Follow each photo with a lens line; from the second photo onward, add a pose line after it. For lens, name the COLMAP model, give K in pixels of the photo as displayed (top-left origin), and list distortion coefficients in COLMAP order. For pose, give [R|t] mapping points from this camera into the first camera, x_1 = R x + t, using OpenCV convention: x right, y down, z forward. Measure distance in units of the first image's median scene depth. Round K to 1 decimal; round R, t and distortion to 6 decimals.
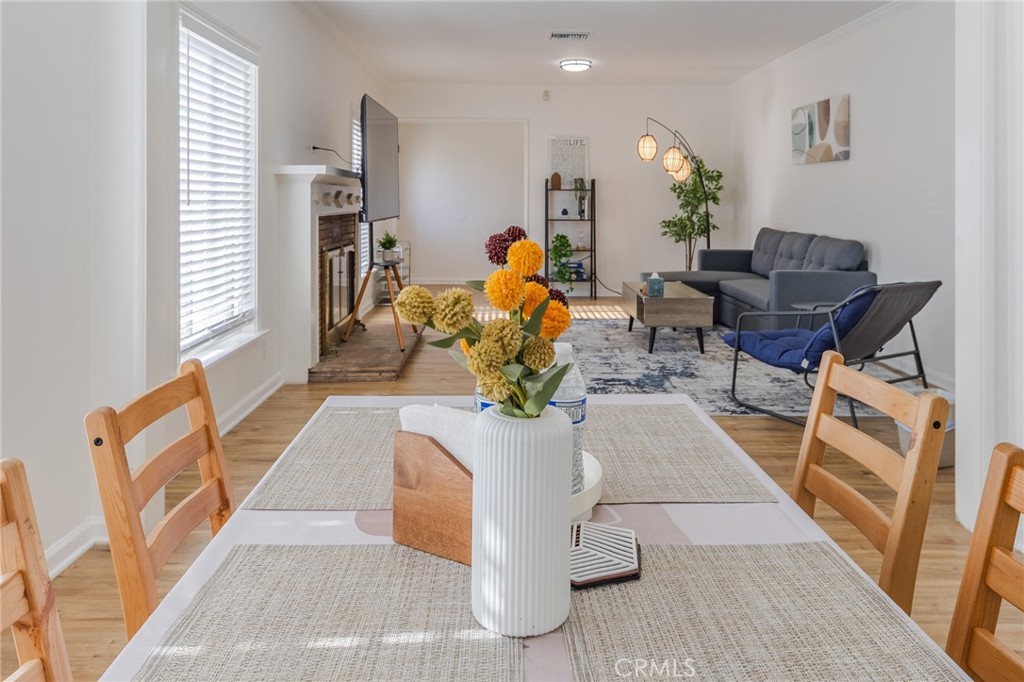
lens RADIAL K [[555.8, 0, 512.0], [0, 555.8, 341.0], [0, 0, 1]] dist [-0.000084, -0.000084]
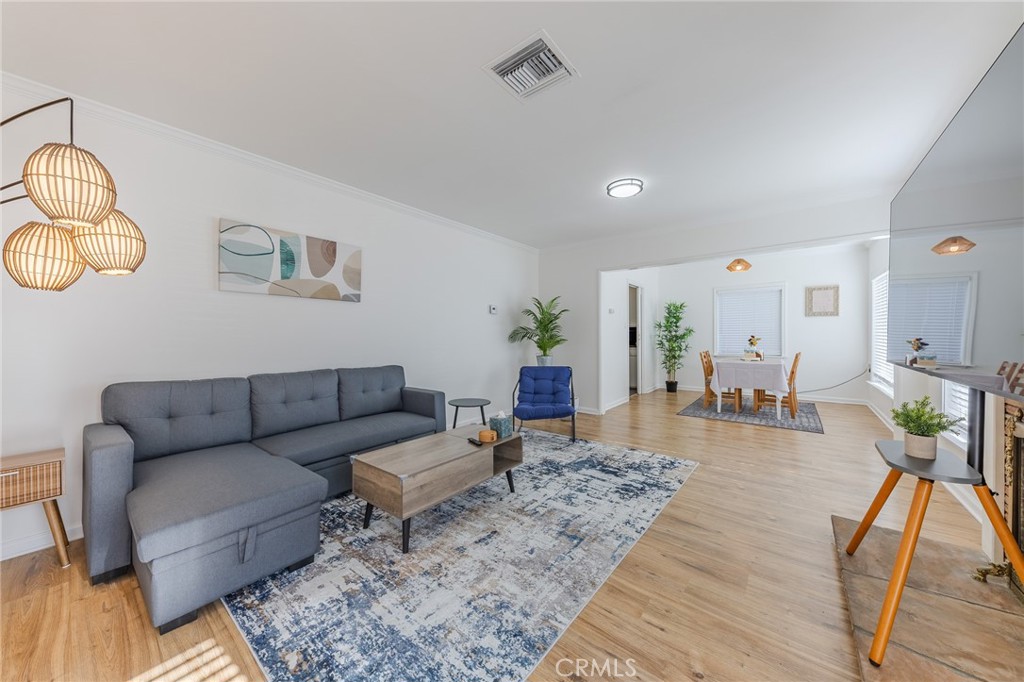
lens RADIAL K [[359.5, 0, 524.1], [0, 359.5, 339.2], [0, 0, 1]] dist [0.000867, -0.000158]
pose [[-0.786032, -0.004471, 0.618170, -0.160636], [0.153551, 0.967223, 0.202242, -0.393103], [-0.598812, 0.253890, -0.759581, 1.563401]]
